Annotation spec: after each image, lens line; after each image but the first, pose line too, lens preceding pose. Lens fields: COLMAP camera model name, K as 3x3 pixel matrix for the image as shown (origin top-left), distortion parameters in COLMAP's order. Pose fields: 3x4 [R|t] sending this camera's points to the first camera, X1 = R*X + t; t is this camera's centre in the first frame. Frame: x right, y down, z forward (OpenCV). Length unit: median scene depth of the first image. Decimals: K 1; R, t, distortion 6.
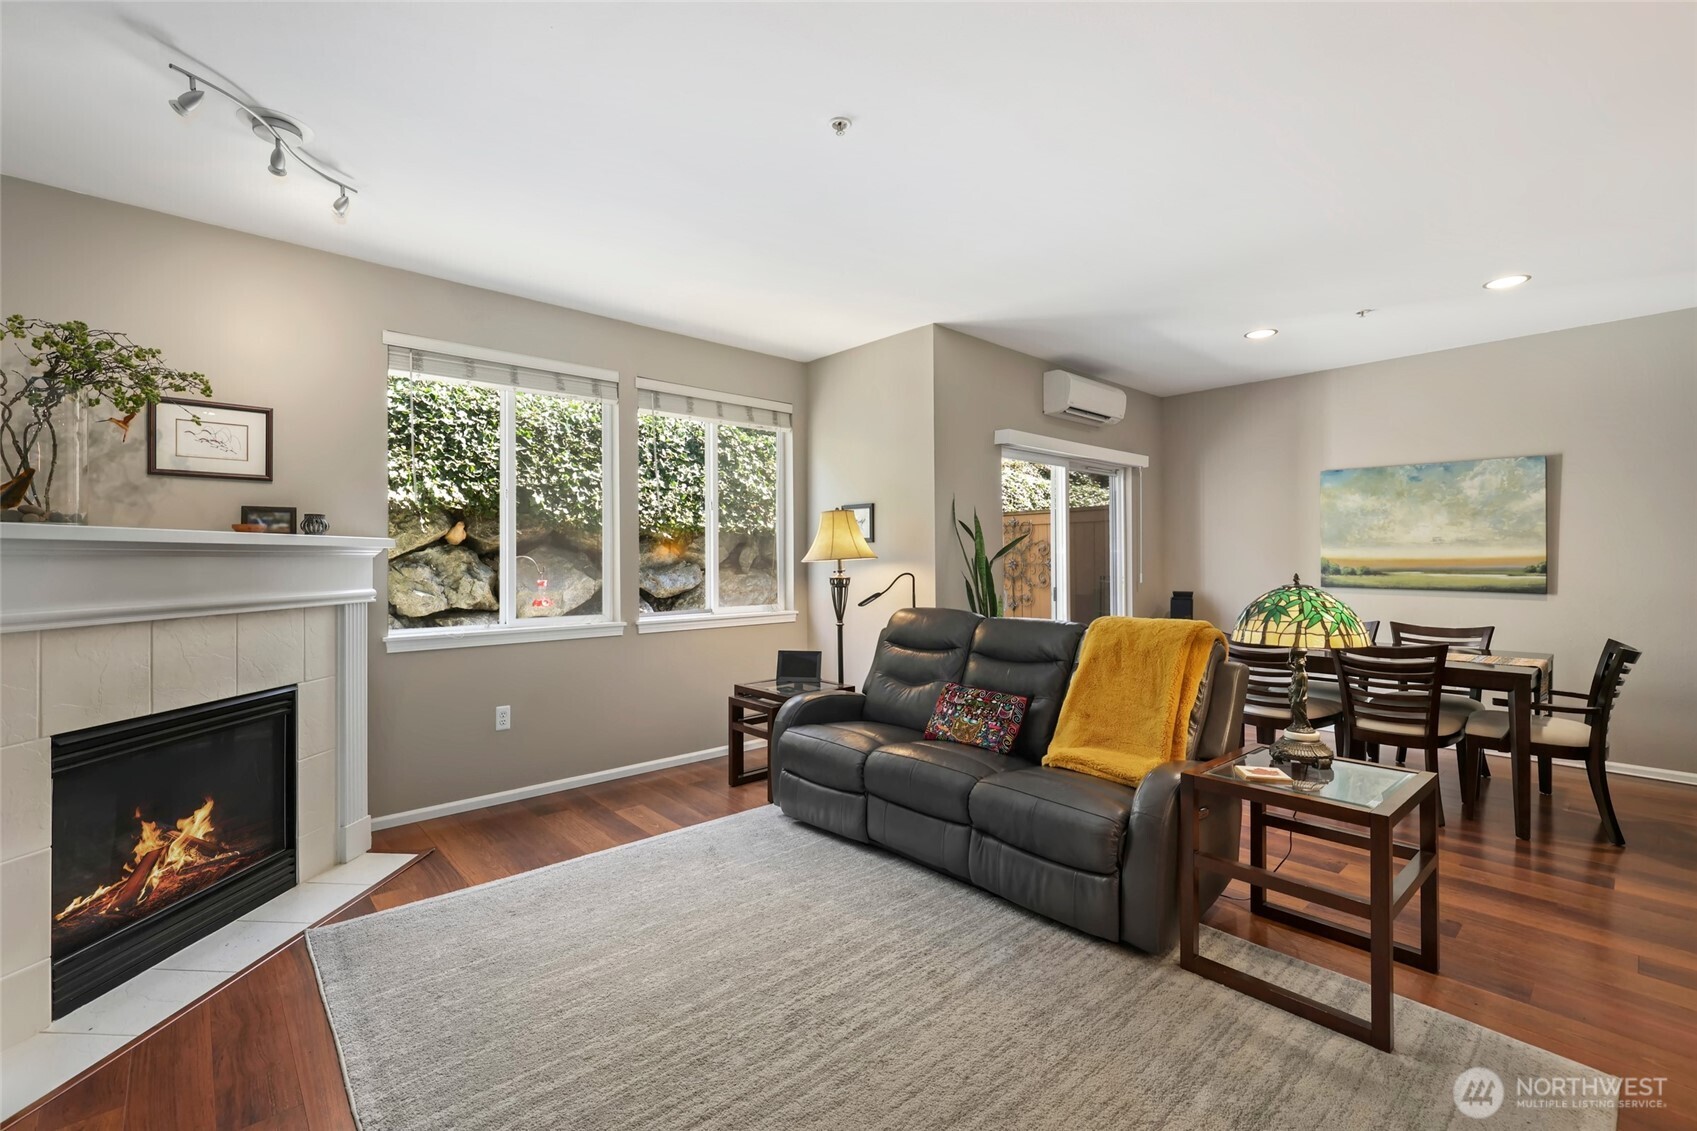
lens RADIAL K [[734.5, 0, 848.7], [0, 734.5, 570.5], [0, 0, 1]] dist [-0.000271, -0.000814]
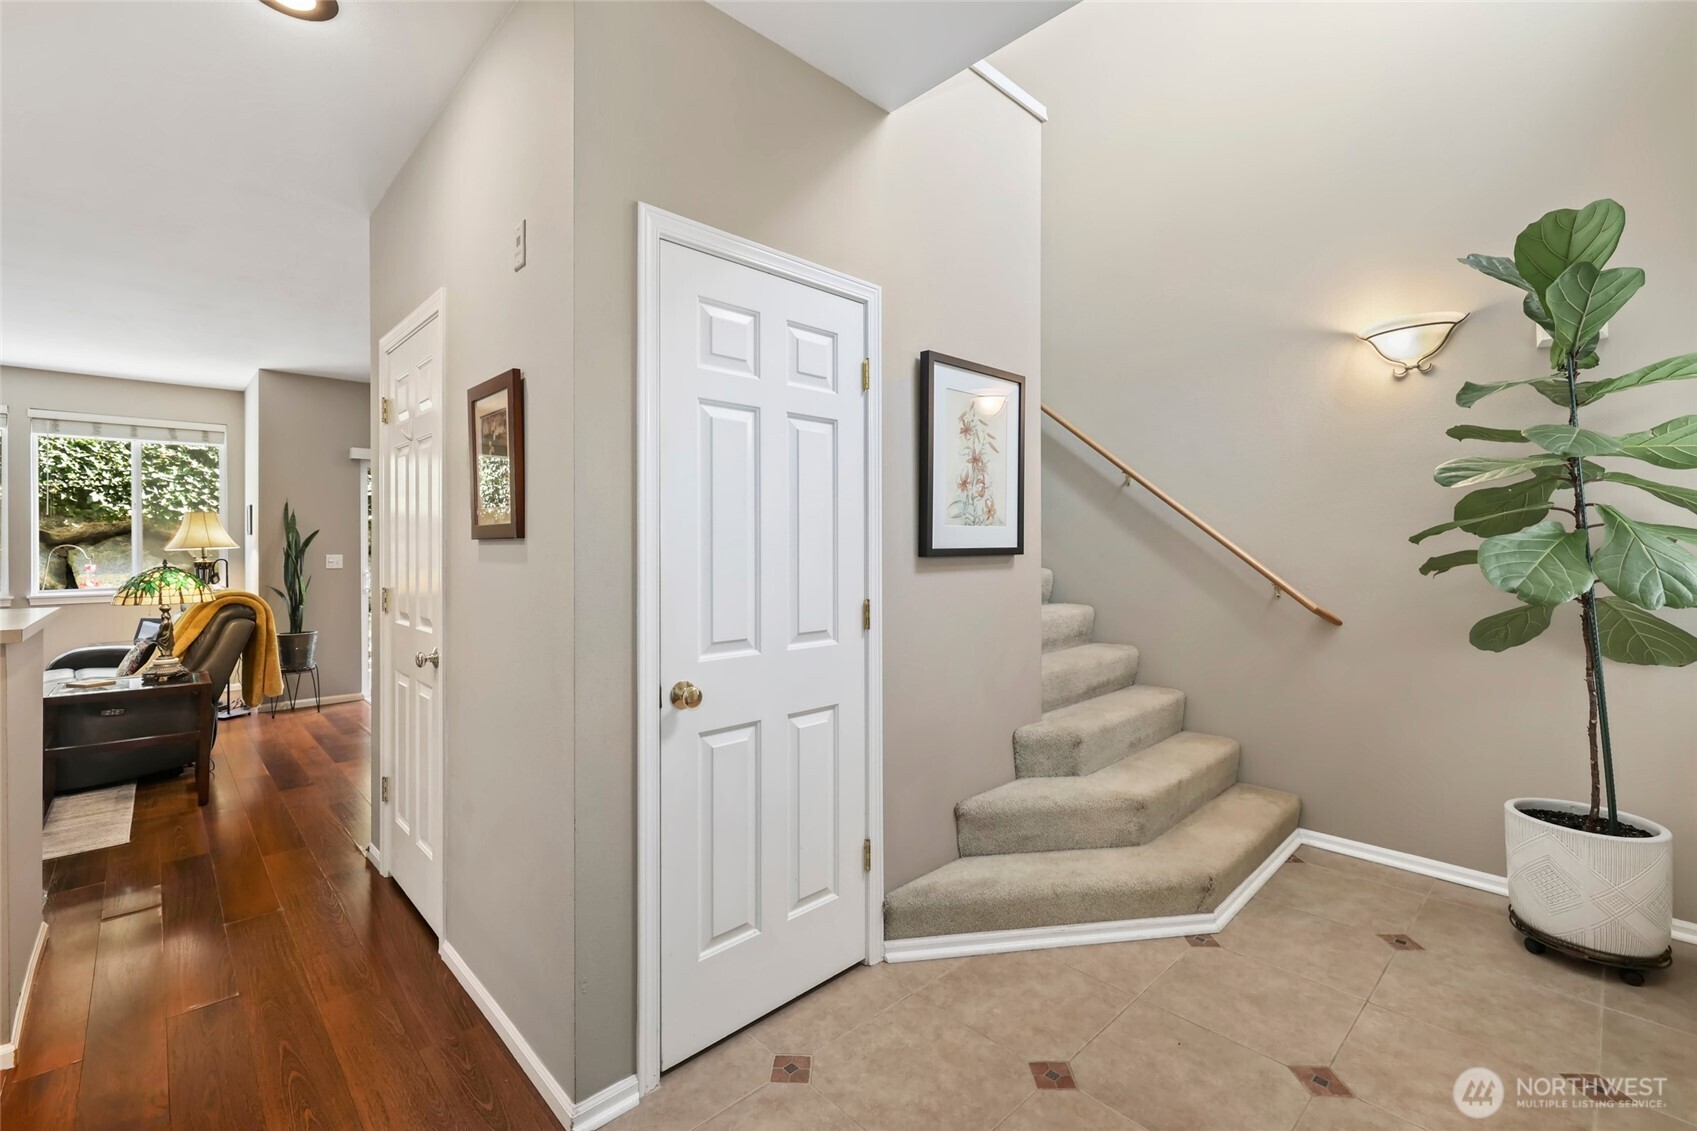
lens RADIAL K [[734.5, 0, 848.4], [0, 734.5, 564.3], [0, 0, 1]] dist [-0.000271, -0.000814]
pose [[0.999795, 0.002573, 0.020076, 0.784566], [-0.002750, 0.999958, 0.008774, -0.000847], [-0.020052, -0.008827, 0.999760, -0.232155]]
